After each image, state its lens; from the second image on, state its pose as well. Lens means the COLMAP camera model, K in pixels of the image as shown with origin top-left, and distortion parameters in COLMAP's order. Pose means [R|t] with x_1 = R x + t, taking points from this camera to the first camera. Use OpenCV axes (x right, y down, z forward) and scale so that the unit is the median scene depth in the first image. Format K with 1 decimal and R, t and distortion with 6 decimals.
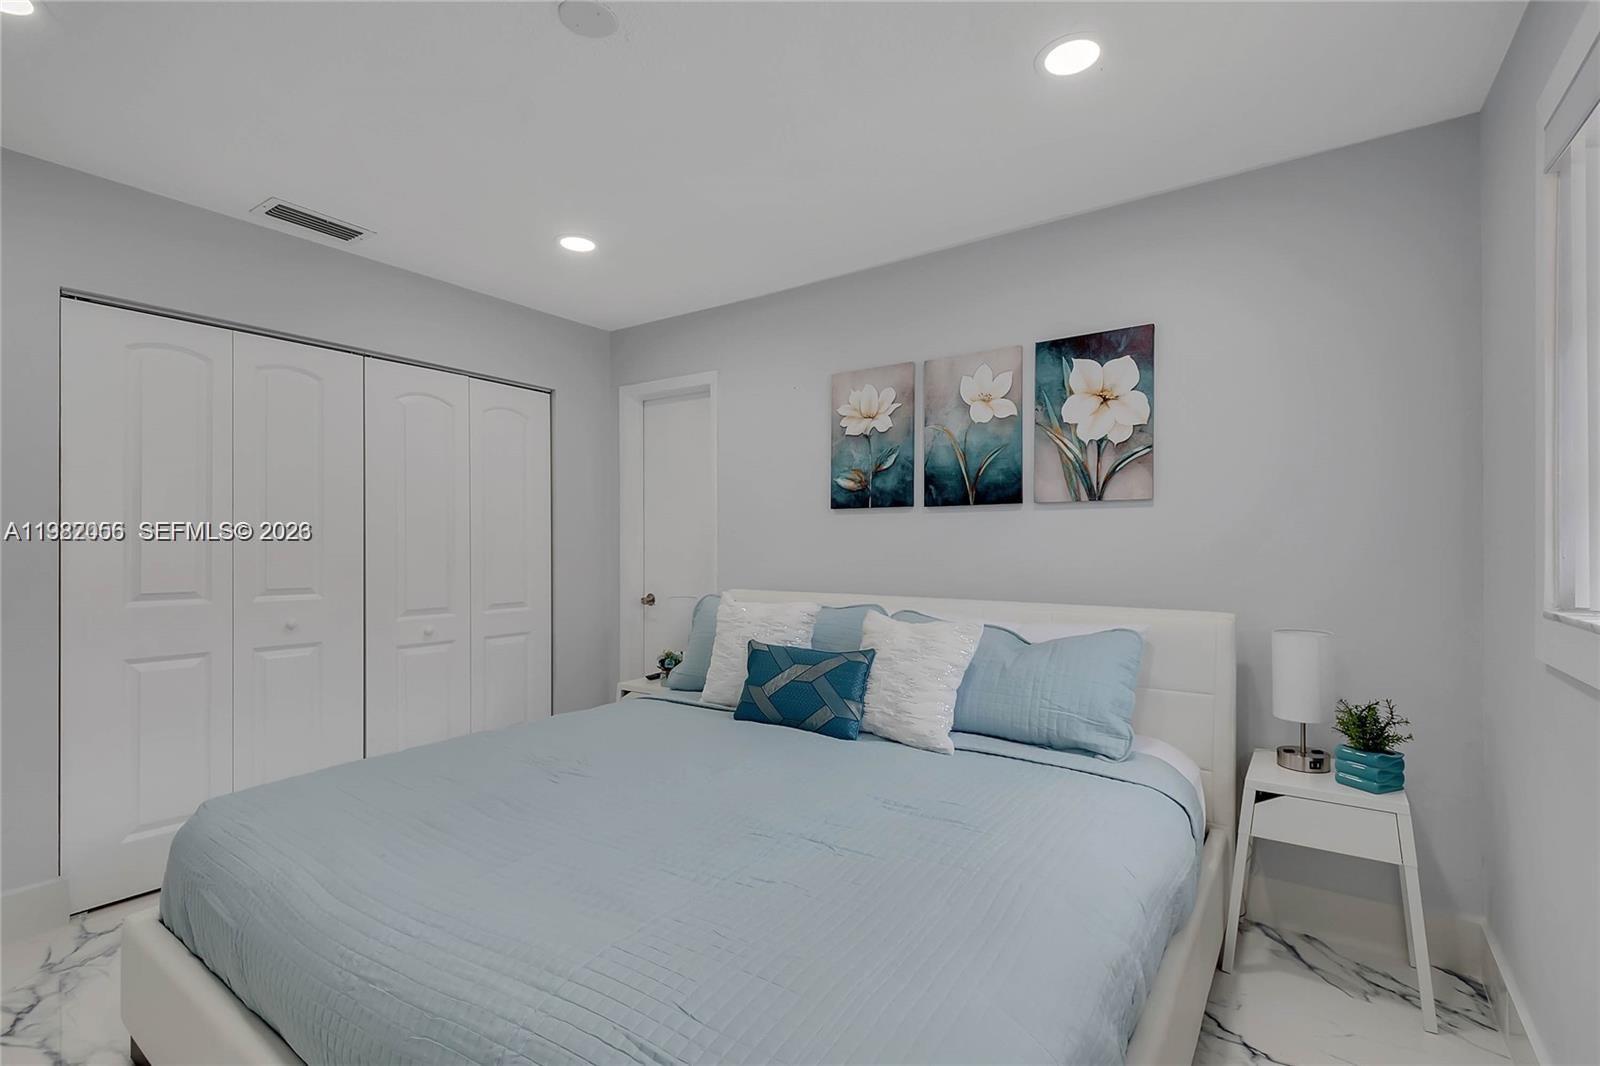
lens RADIAL K [[715.6, 0, 789.5], [0, 715.6, 557.7], [0, 0, 1]] dist [0.004354, -0.000241]
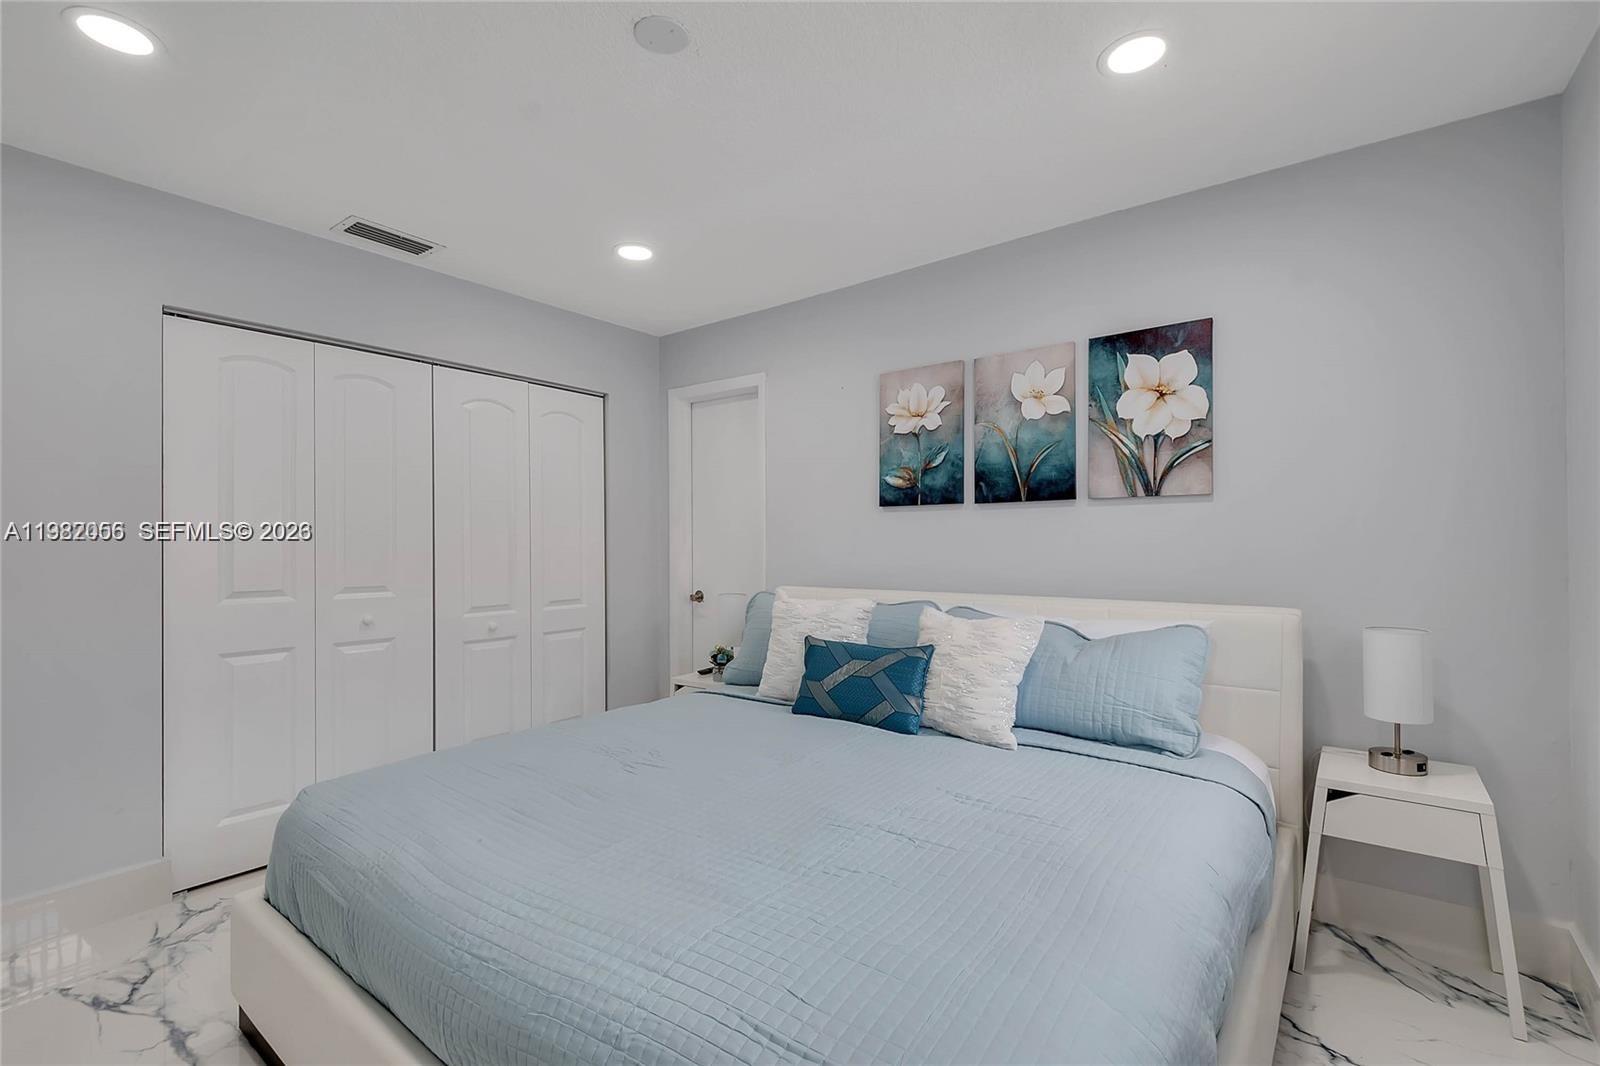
lens RADIAL K [[706.1, 0, 783.2], [0, 706.1, 553.6], [0, 0, 1]] dist [0.002683, 0.000819]
pose [[0.998805, -0.005219, -0.048601, -0.038306], [0.005124, 0.999985, -0.002072, -0.000172], [0.048612, 0.001821, 0.998816, -0.006545]]
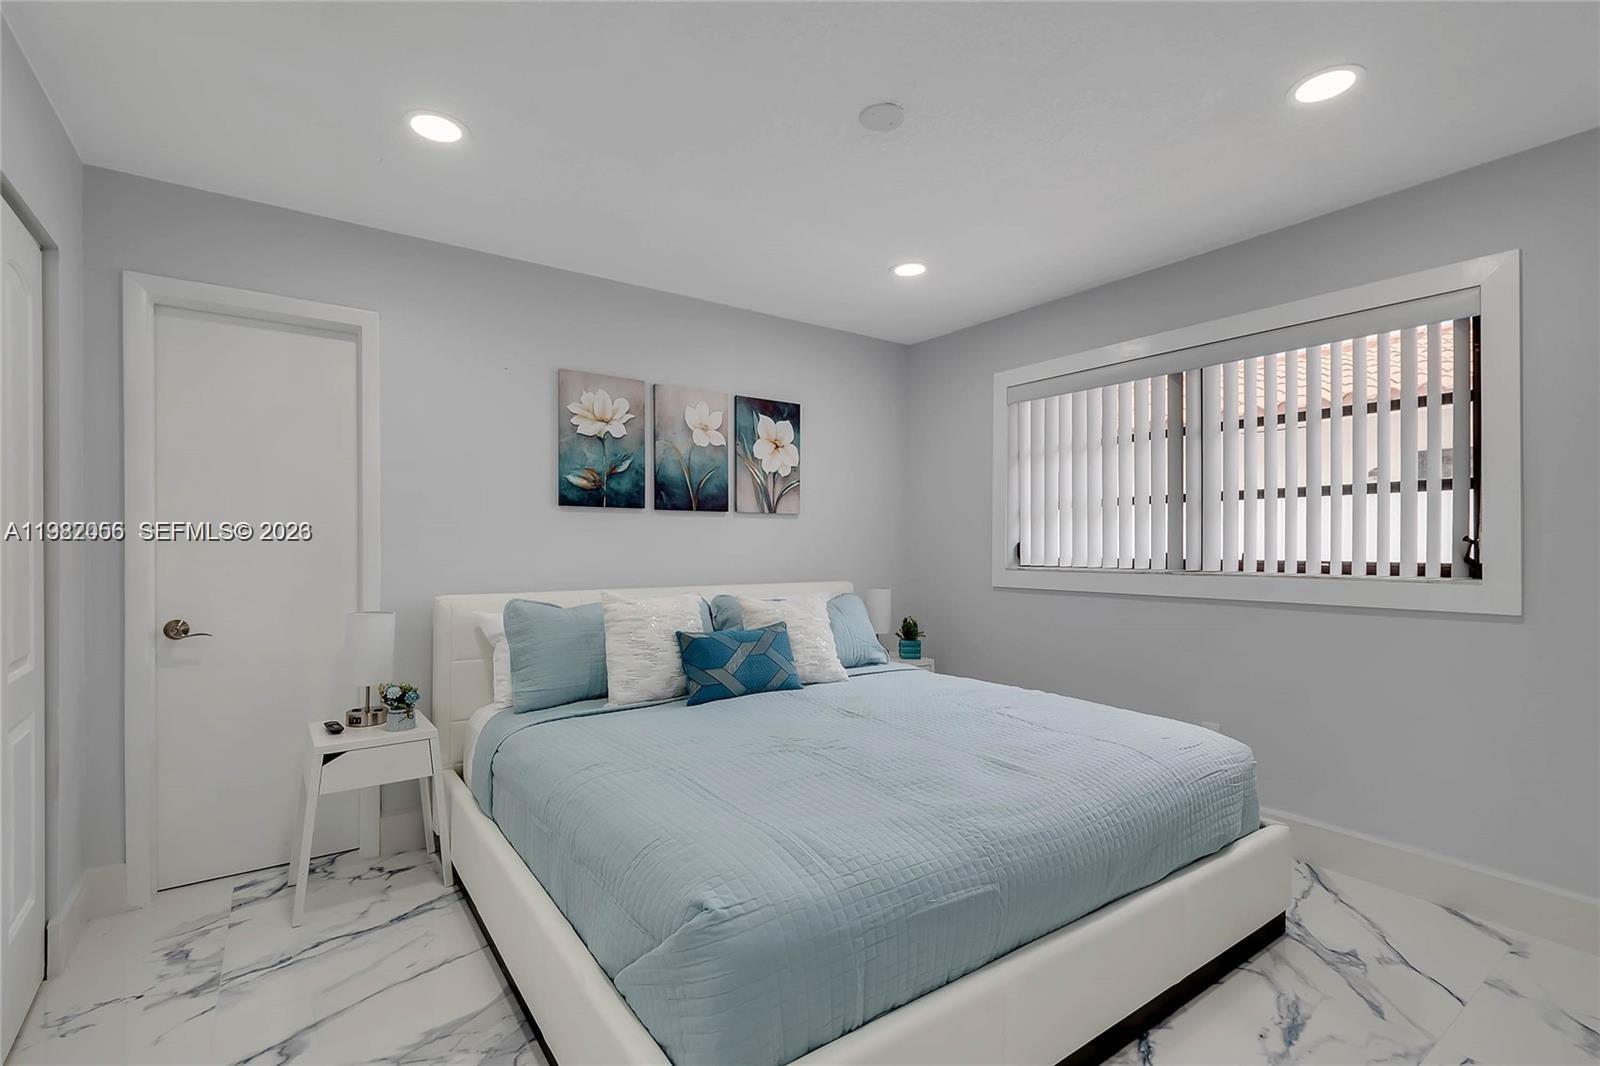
lens RADIAL K [[723.8, 0, 794.7], [0, 723.8, 554.8], [0, 0, 1]] dist [0.005130, -0.000442]
pose [[0.321502, -0.011862, 0.946834, -0.985216], [0.013494, 0.999877, 0.007945, -0.004895], [-0.946813, 0.010222, 0.321623, 0.477206]]
